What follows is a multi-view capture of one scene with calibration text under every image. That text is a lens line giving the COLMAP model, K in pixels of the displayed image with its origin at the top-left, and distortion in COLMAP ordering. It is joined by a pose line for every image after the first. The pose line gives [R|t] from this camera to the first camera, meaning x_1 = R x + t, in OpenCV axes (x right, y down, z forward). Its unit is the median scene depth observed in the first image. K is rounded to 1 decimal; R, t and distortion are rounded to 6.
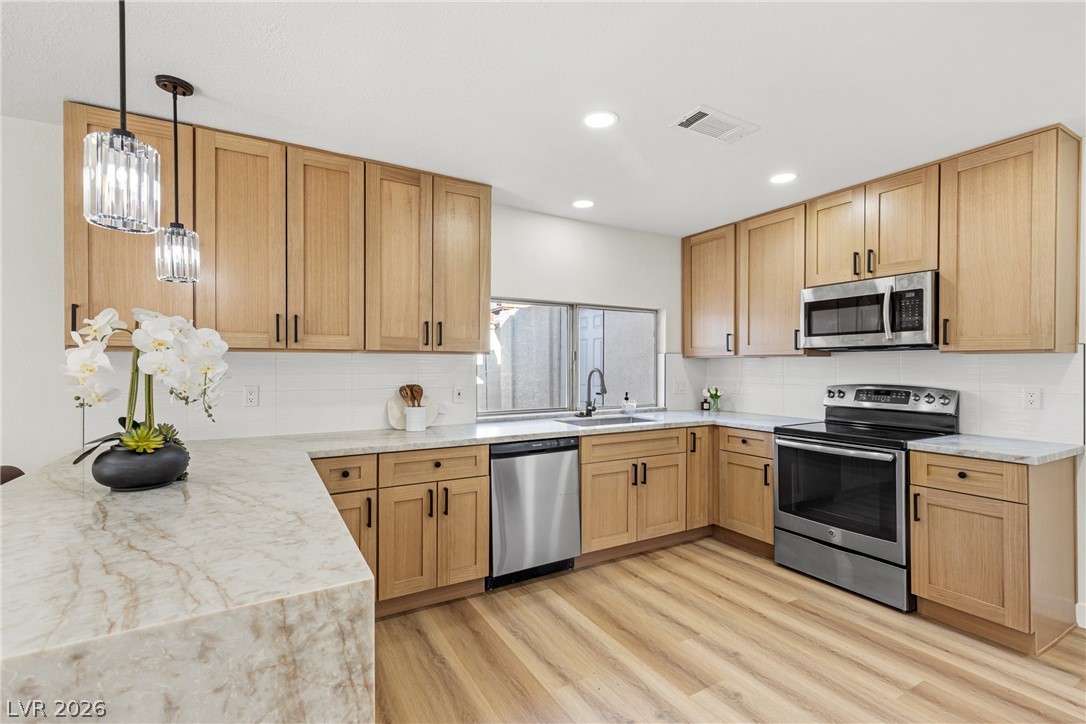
lens RADIAL K [[479.3, 0, 545.1], [0, 479.3, 367.4], [0, 0, 1]] dist [0.000659, -0.000849]
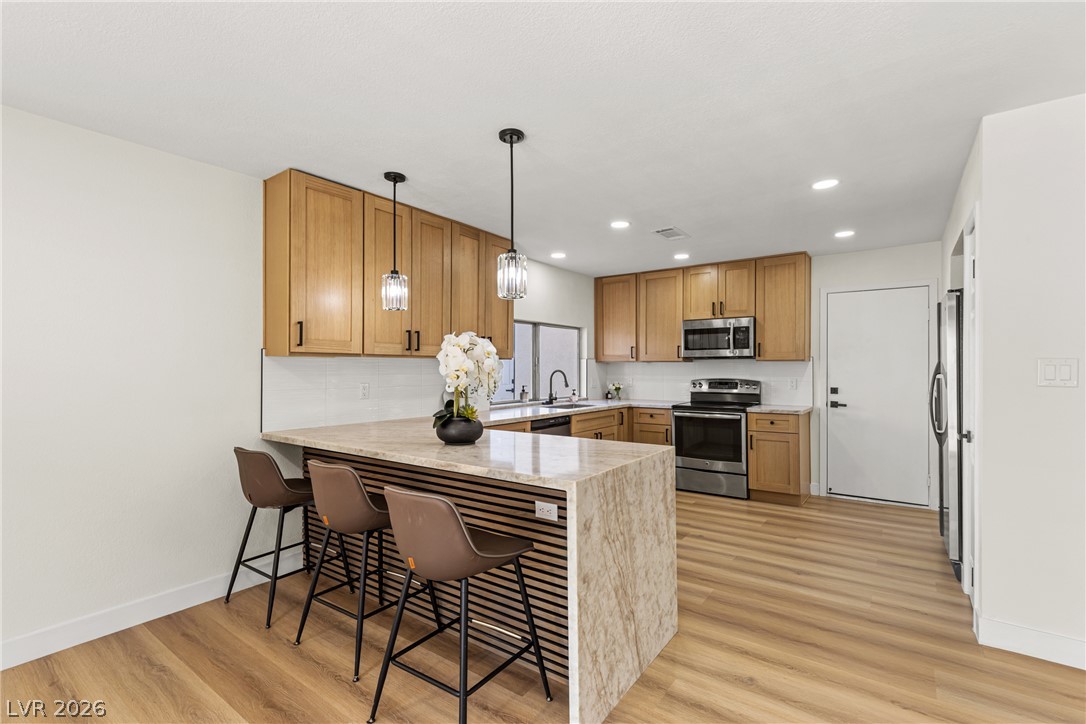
lens RADIAL K [[479.3, 0, 545.1], [0, 479.3, 367.4], [0, 0, 1]] dist [0.000659, -0.000849]
pose [[0.915506, -0.000293, 0.402304, -0.595197], [0.002139, 0.999989, -0.004137, 0.001009], [-0.402299, 0.004648, 0.915497, -0.332622]]
